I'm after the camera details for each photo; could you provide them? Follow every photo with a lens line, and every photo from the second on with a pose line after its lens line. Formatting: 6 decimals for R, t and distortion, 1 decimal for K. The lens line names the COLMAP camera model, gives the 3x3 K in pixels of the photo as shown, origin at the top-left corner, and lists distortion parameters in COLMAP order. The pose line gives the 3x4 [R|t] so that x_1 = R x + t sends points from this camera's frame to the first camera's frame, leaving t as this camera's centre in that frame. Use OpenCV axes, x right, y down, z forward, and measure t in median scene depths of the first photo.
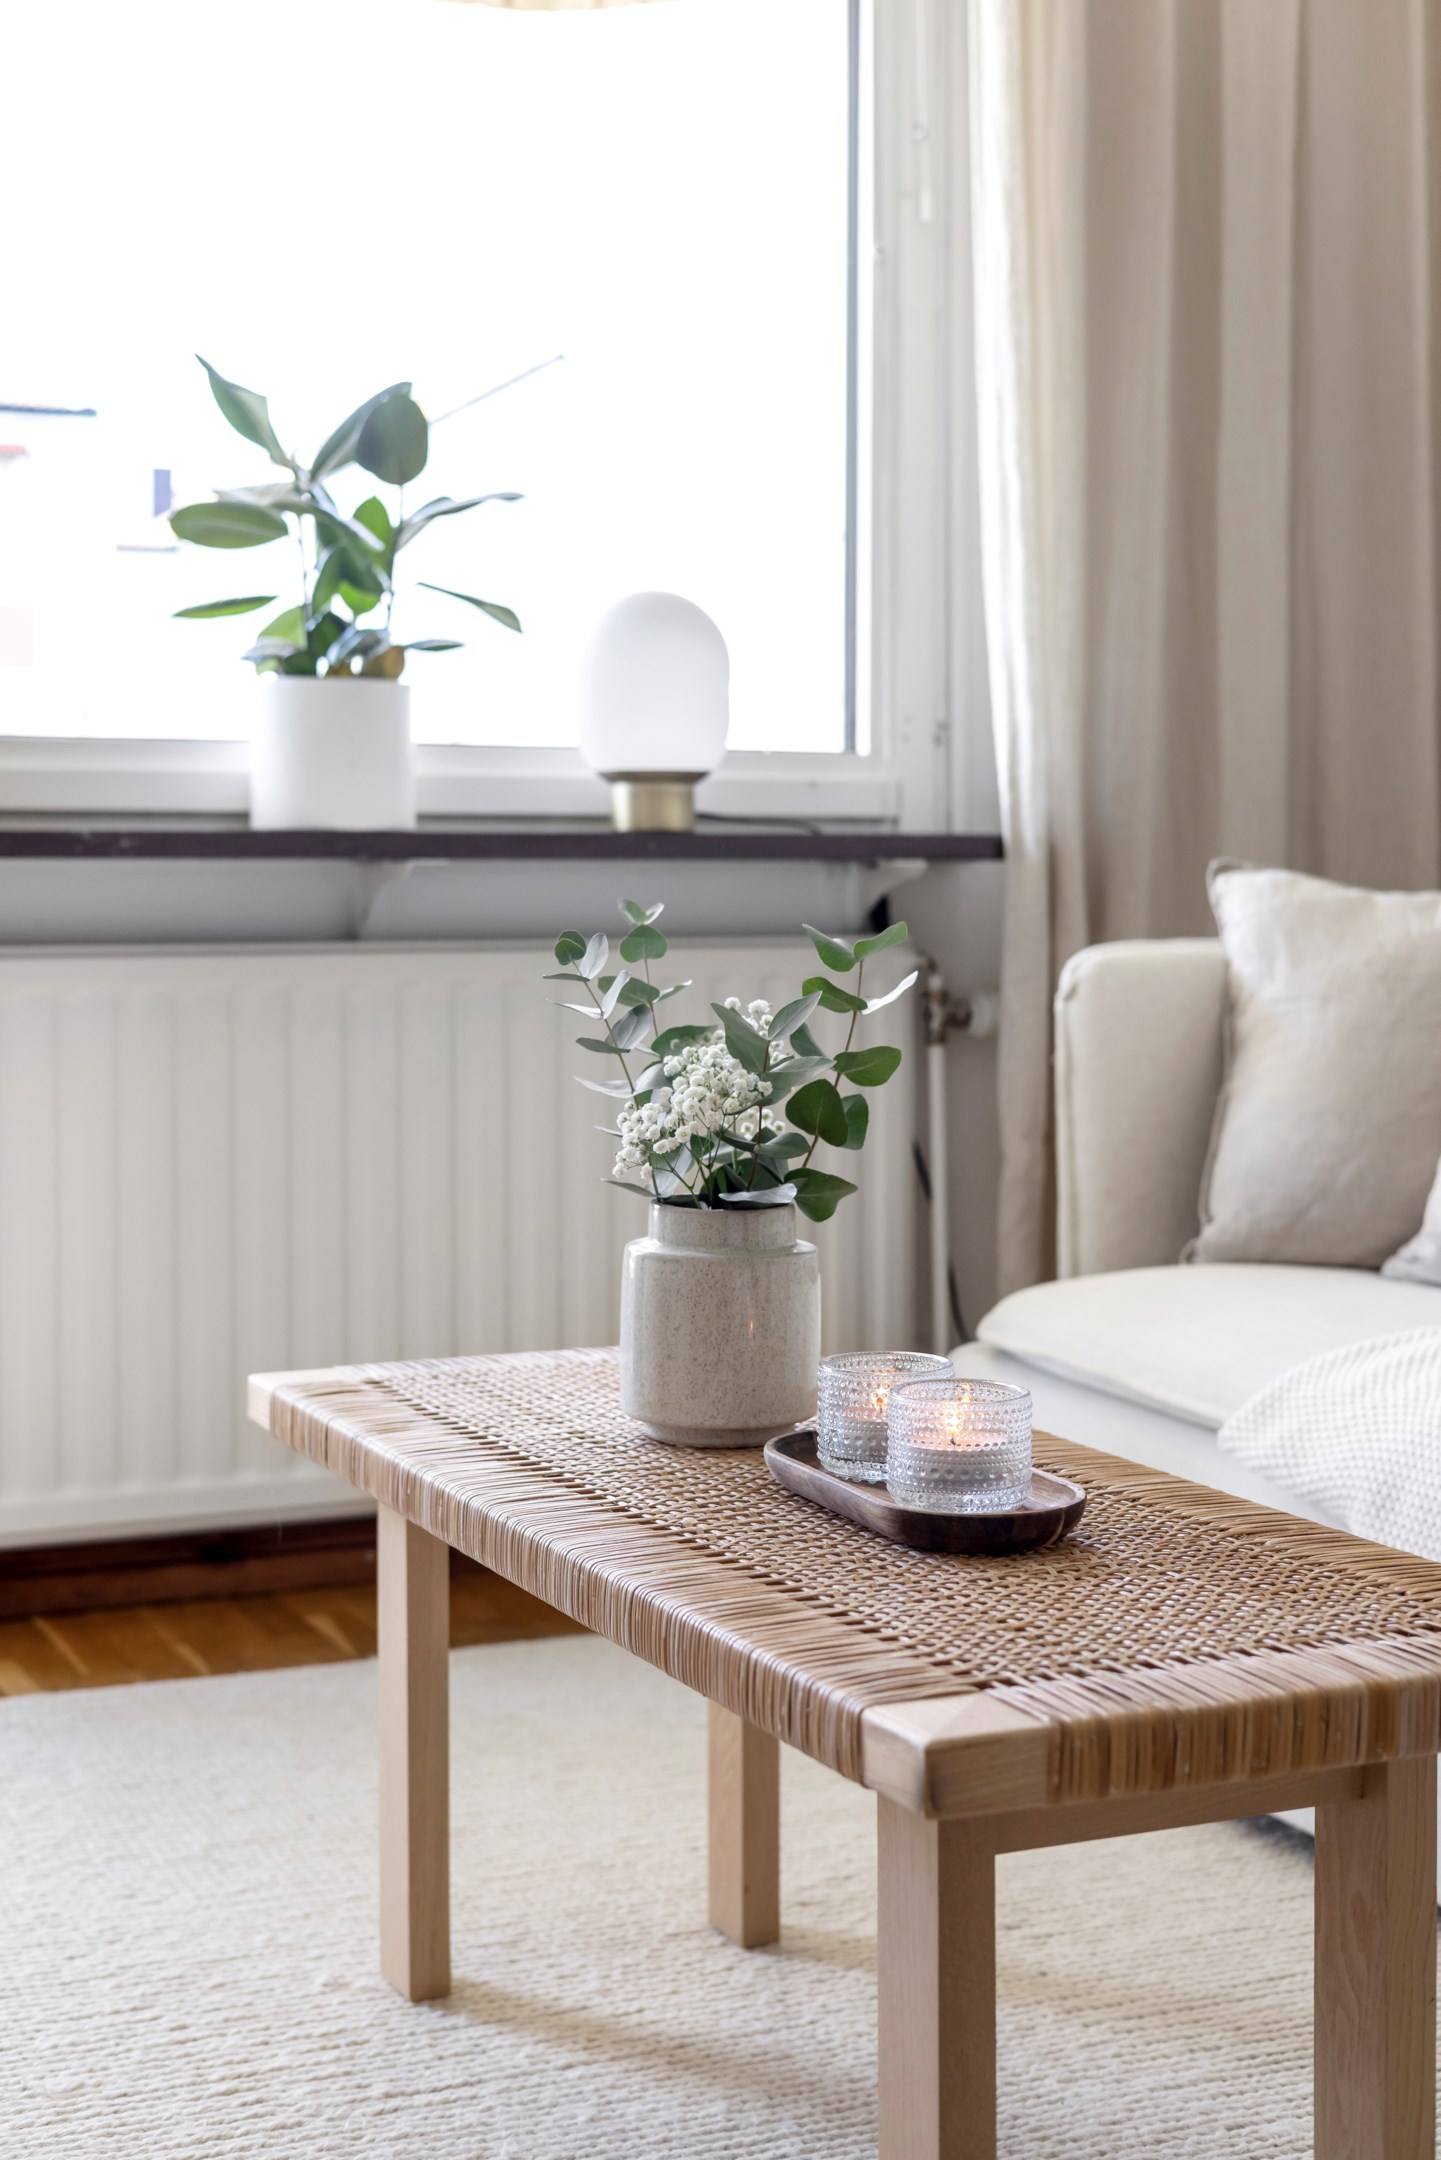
lens RADIAL K [[3120.2, 0, 718.7], [0, 3120.2, 915.3], [0, 0, 1]] dist [0.004422, 0.036269]
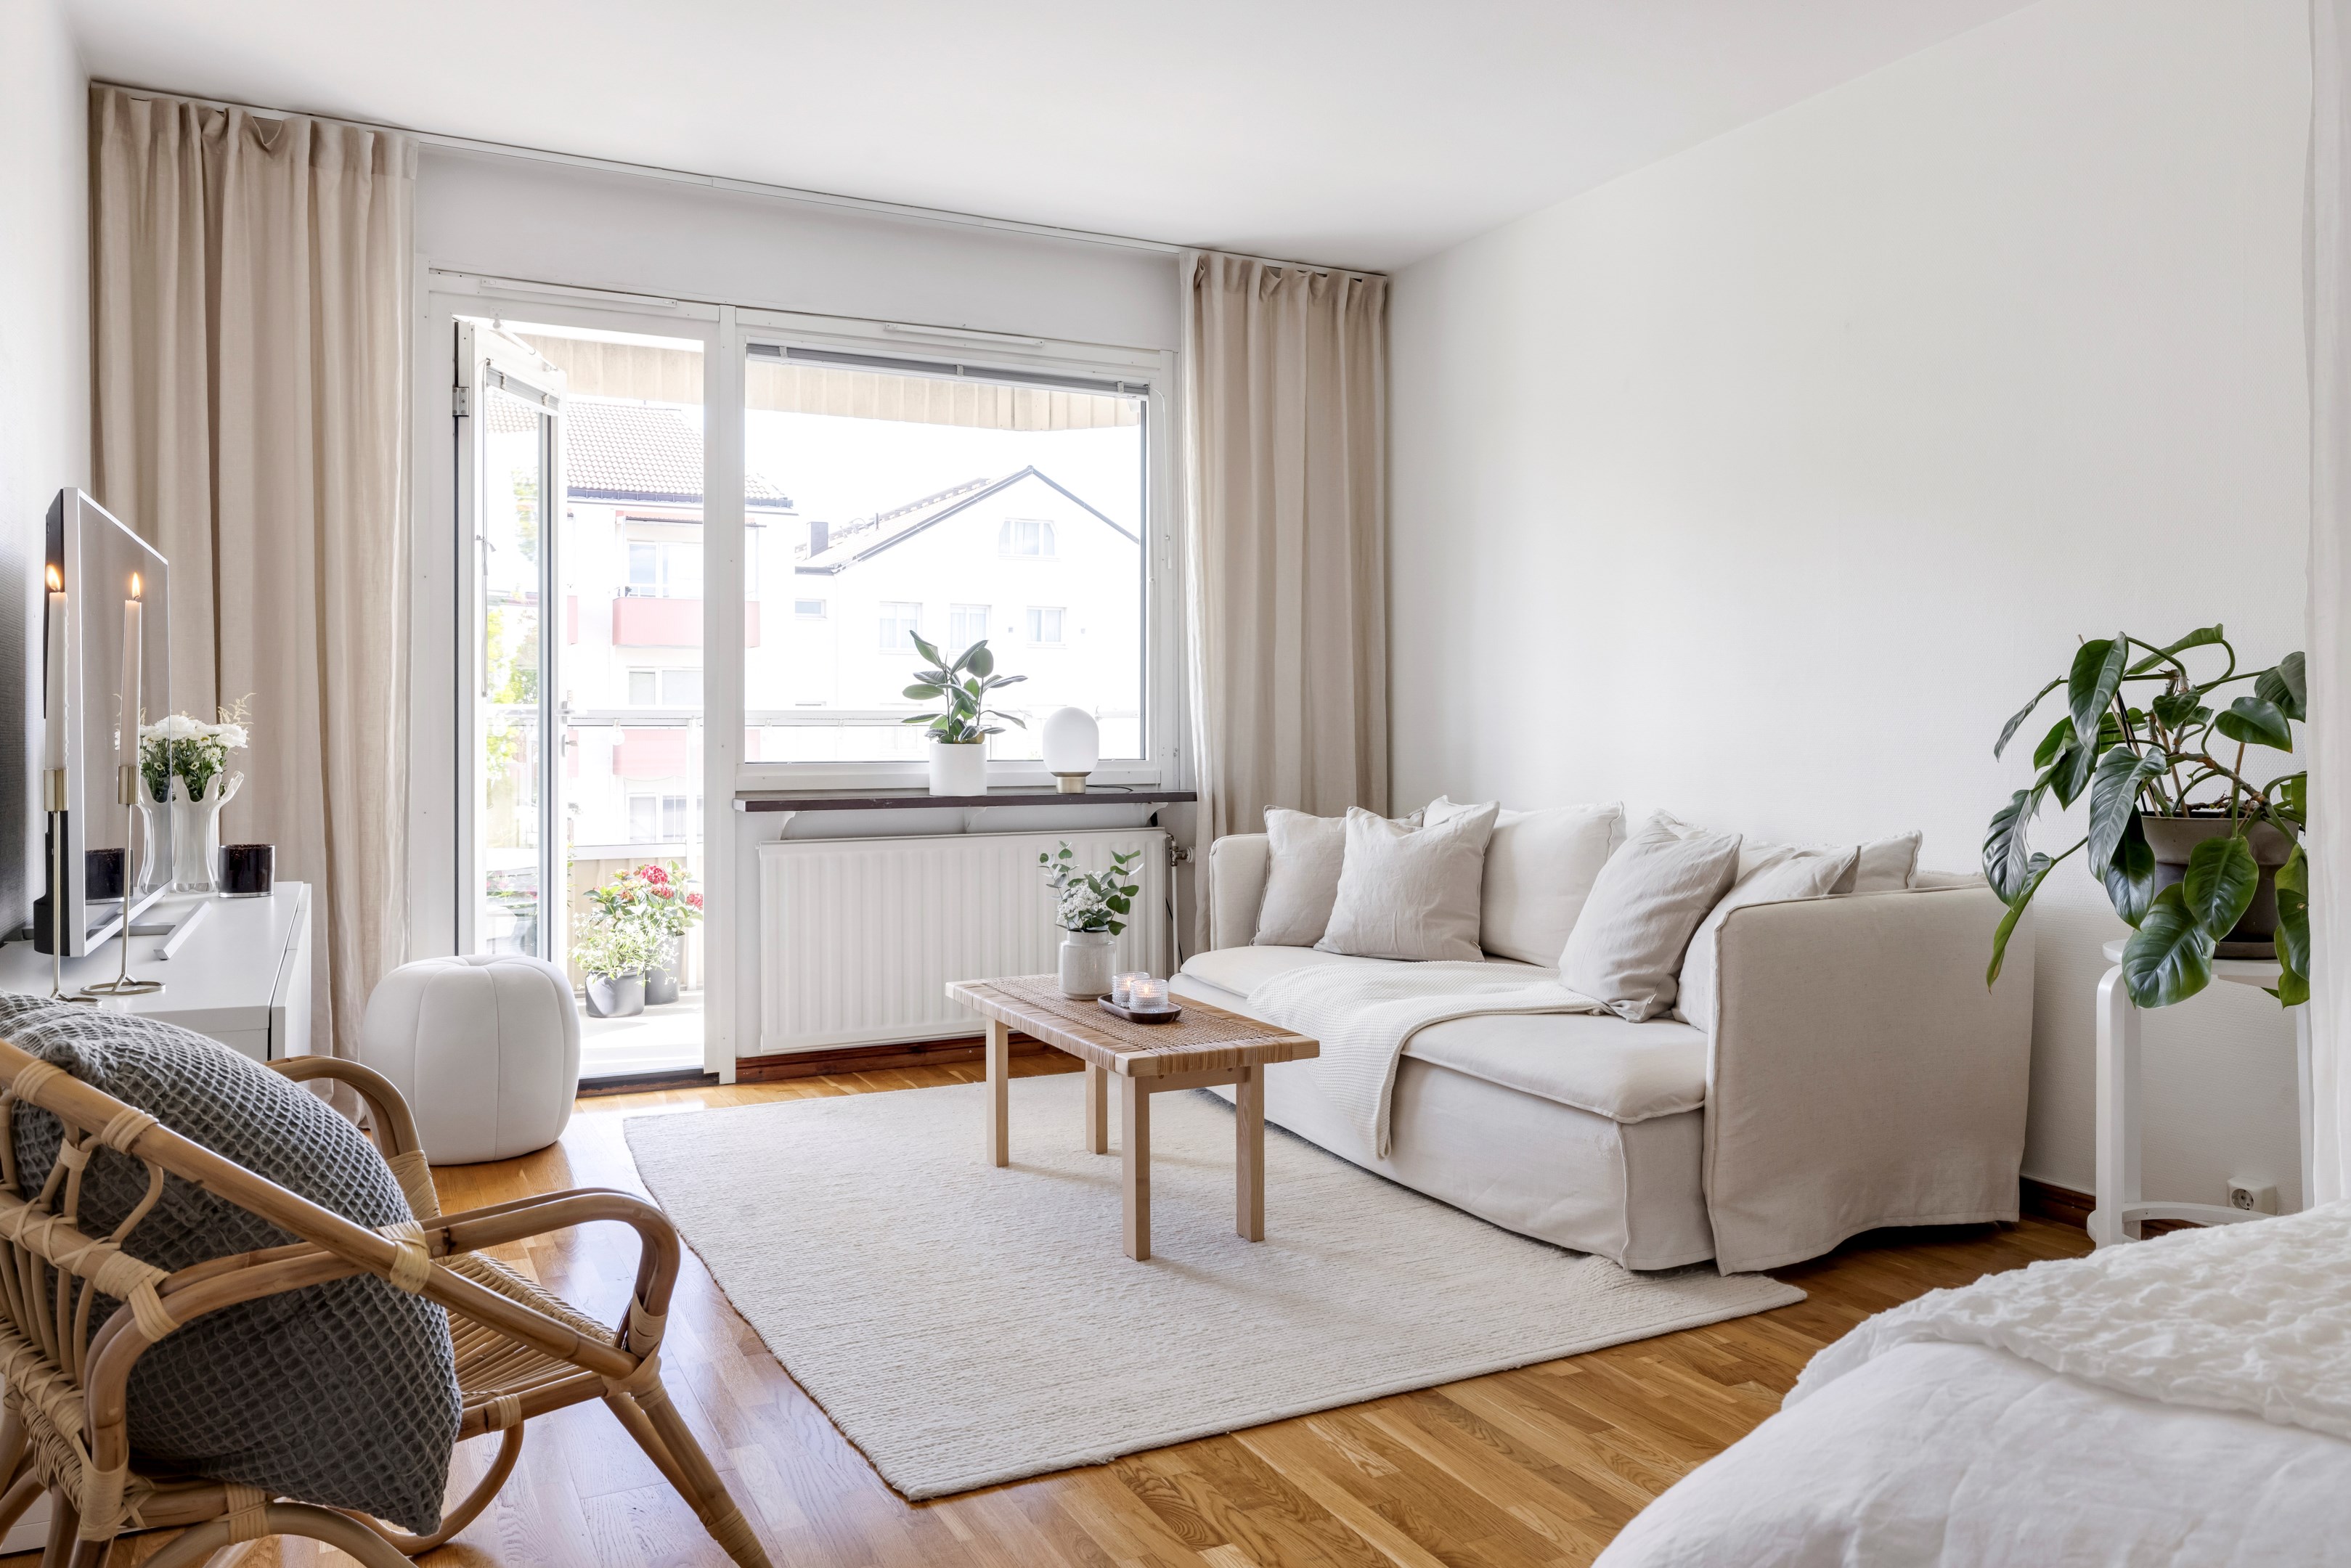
lens RADIAL K [[1692.2, 0, 1186.0], [0, 1692.2, 730.1], [0, 0, 1]] dist [-0.003393, 0.000351]
pose [[0.999143, -0.002434, 0.041319, 0.029602], [0.002985, 0.999907, -0.013285, -0.094631], [-0.041282, 0.013397, 0.999058, -0.799228]]
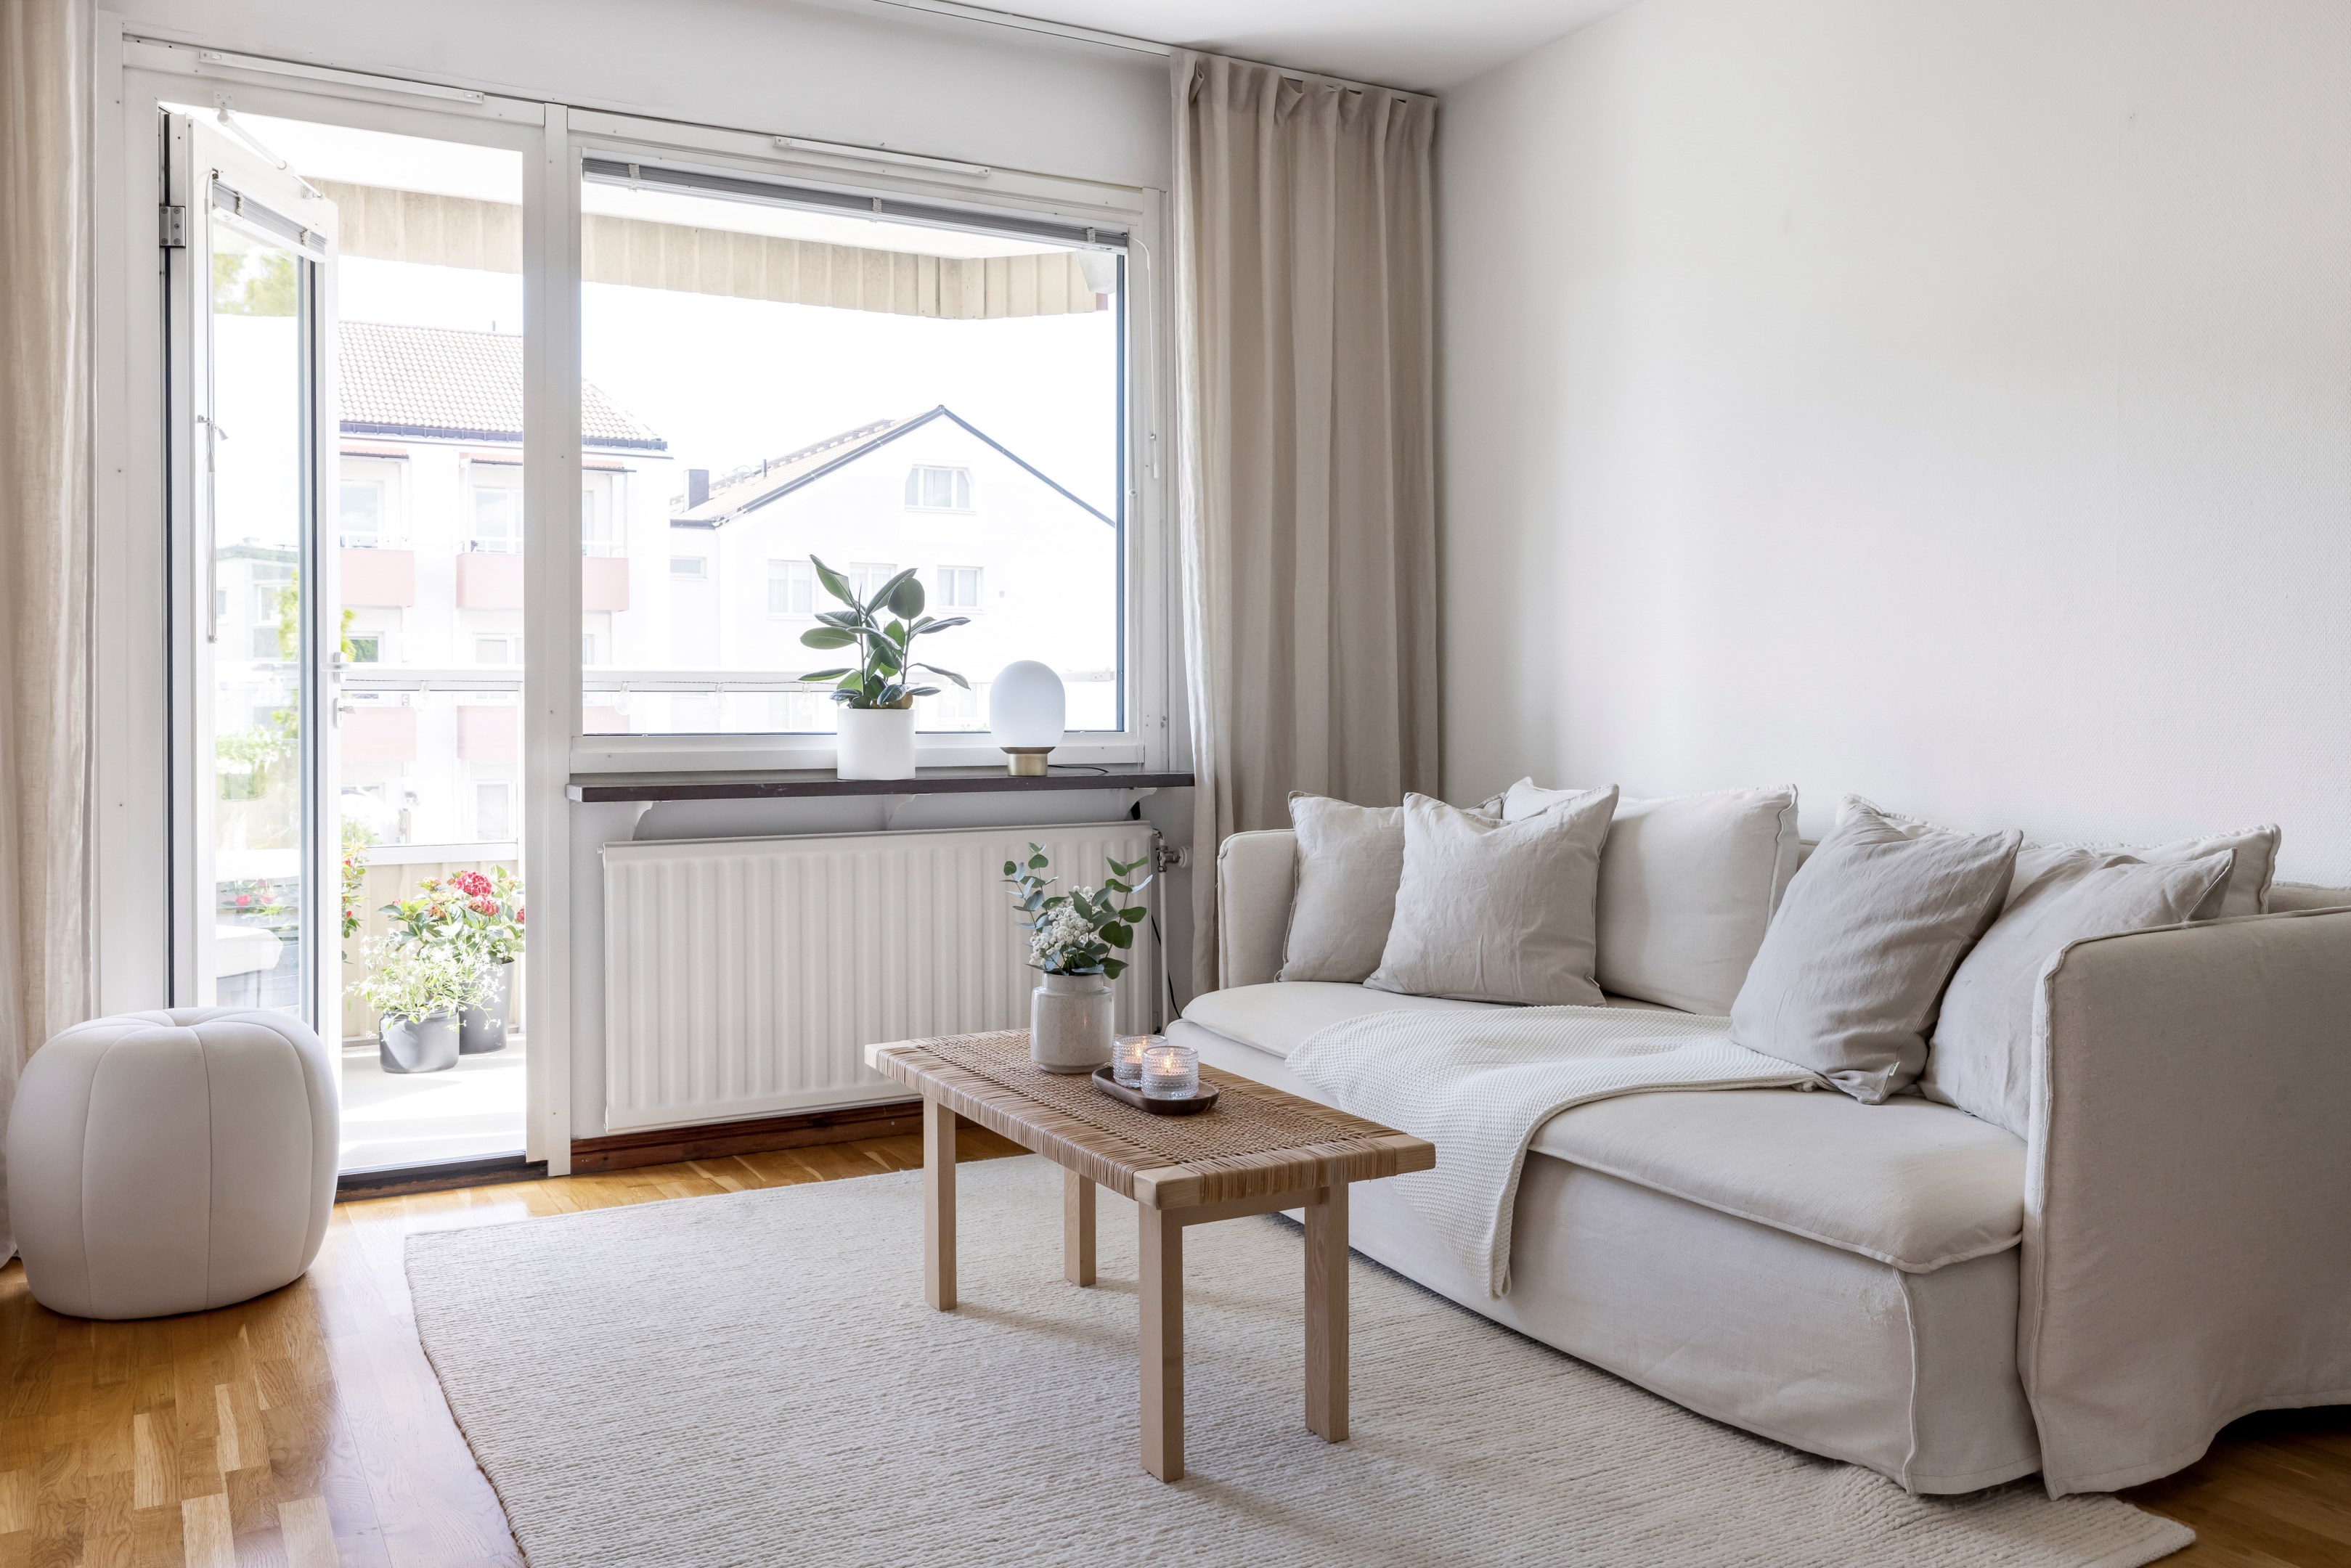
lens RADIAL K [[1881.0, 0, 1184.1], [0, 1881.0, 717.8], [0, 0, 1]] dist [0.003567, 0.000535]
pose [[0.996831, -0.003947, 0.079453, -0.024764], [0.004600, 0.999957, -0.008038, -0.082598], [-0.079418, 0.008378, 0.996806, -0.410312]]
